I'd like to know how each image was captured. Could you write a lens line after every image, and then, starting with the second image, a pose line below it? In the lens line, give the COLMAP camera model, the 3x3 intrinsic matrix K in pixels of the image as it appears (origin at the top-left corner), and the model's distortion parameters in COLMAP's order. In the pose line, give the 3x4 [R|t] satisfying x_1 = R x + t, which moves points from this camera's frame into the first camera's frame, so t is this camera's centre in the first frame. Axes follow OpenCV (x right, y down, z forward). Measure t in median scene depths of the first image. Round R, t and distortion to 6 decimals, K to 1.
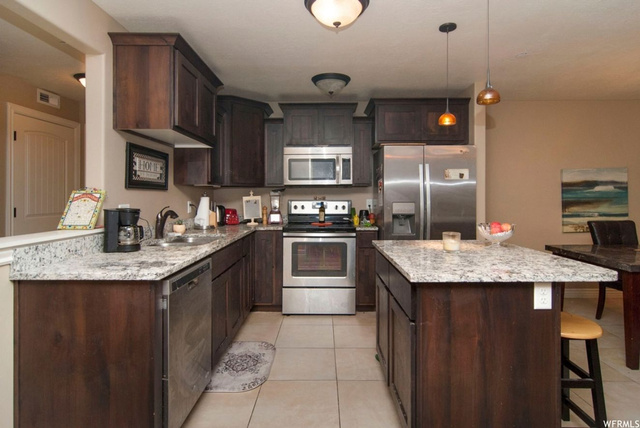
lens RADIAL K [[359.6, 0, 321.4], [0, 359.6, 194.9], [0, 0, 1]] dist [-0.006698, -0.001072]
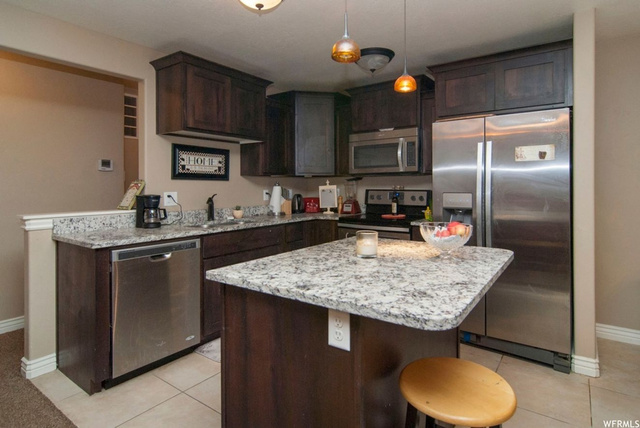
lens RADIAL K [[359.6, 0, 314.4], [0, 359.6, 186.2], [0, 0, 1]] dist [-0.006698, -0.001072]
pose [[0.809927, -0.000251, -0.586530, 0.439425], [0.003088, 0.999988, 0.003836, 0.001836], [0.586522, -0.004918, 0.809918, 0.184033]]
